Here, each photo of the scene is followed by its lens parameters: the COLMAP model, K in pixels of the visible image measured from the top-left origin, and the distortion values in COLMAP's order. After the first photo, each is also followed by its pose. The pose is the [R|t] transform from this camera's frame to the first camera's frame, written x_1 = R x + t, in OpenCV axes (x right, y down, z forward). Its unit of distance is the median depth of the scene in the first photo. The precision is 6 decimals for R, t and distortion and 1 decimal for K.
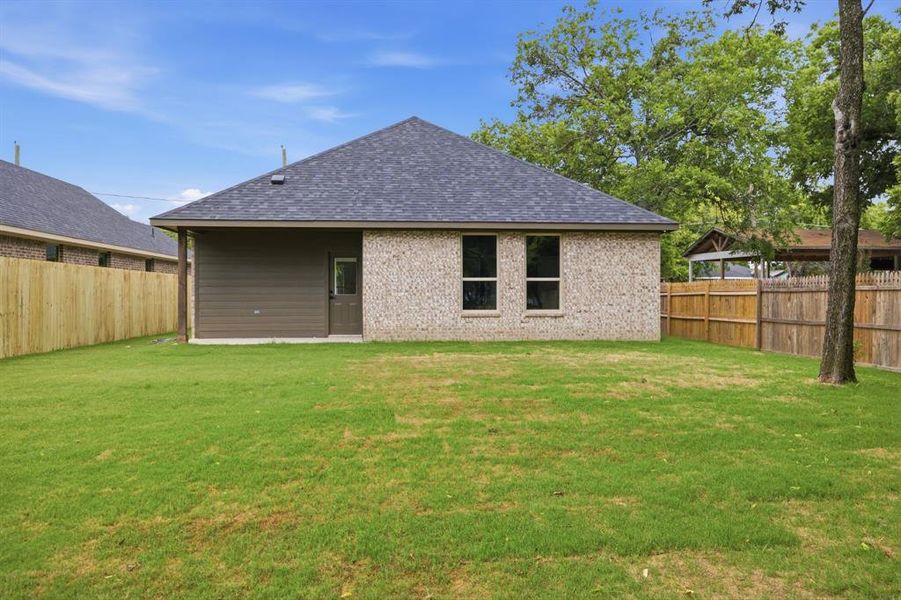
lens RADIAL K [[659.6, 0, 451.4], [0, 659.6, 299.6], [0, 0, 1]] dist [-0.005752, 0.000410]
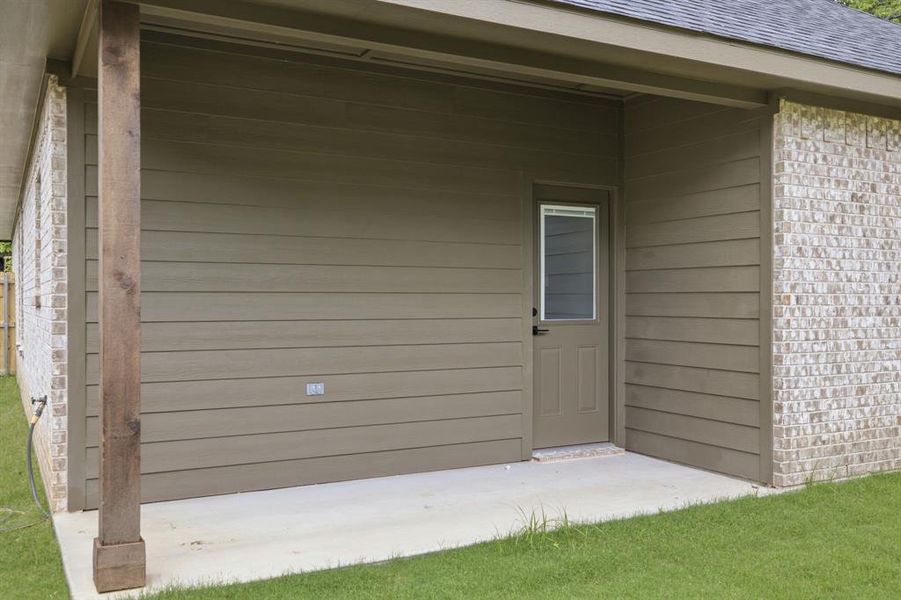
lens RADIAL K [[820.6, 0, 453.4], [0, 820.6, 307.3], [0, 0, 1]] dist [0.003164, 0.000000]
pose [[0.917881, -0.001784, 0.396852, -0.397388], [0.002188, 0.999997, -0.000564, -0.014869], [-0.396850, 0.001386, 0.917883, 0.709092]]
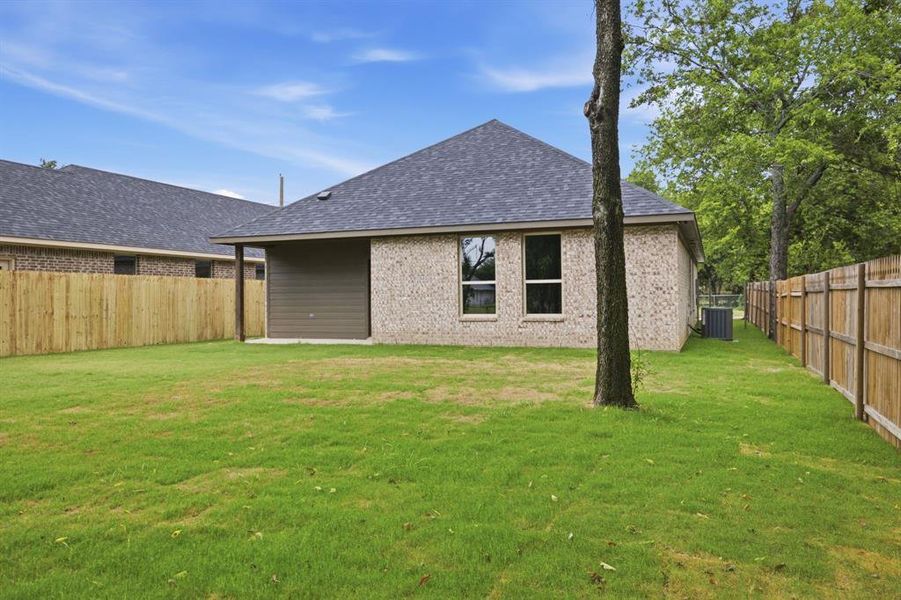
lens RADIAL K [[659.6, 0, 449.8], [0, 659.6, 295.6], [0, 0, 1]] dist [-0.005752, 0.000410]
pose [[0.897662, -0.009169, -0.440589, 0.433992], [0.006084, 0.999946, -0.008414, -0.003723], [0.440643, 0.004872, 0.897669, 0.102809]]
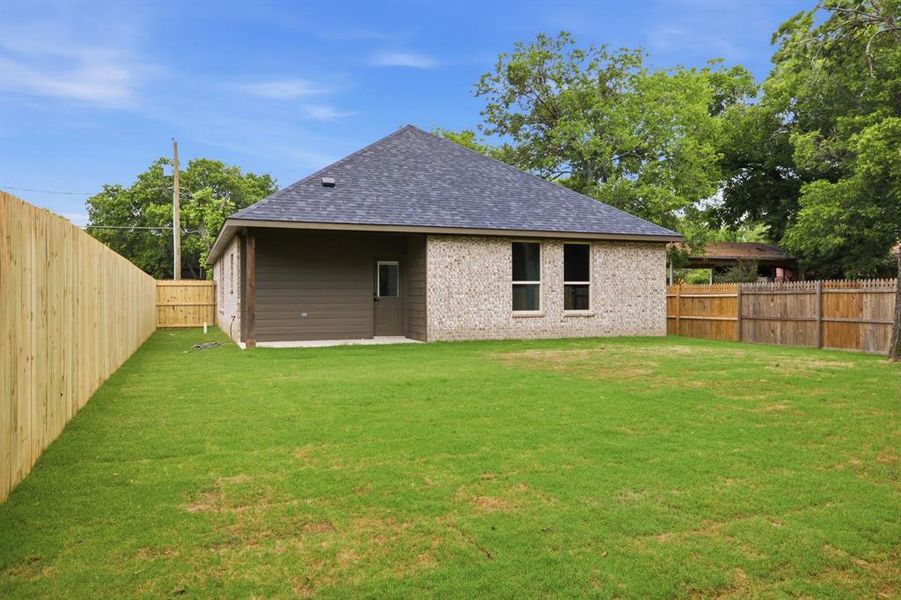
lens RADIAL K [[659.6, 0, 451.3], [0, 659.6, 302.2], [0, 0, 1]] dist [-0.005752, 0.000410]
pose [[0.959627, -0.003468, 0.281255, -0.382083], [0.003636, 0.999993, -0.000075, 0.001290], [-0.281253, 0.001095, 0.959633, -0.012827]]
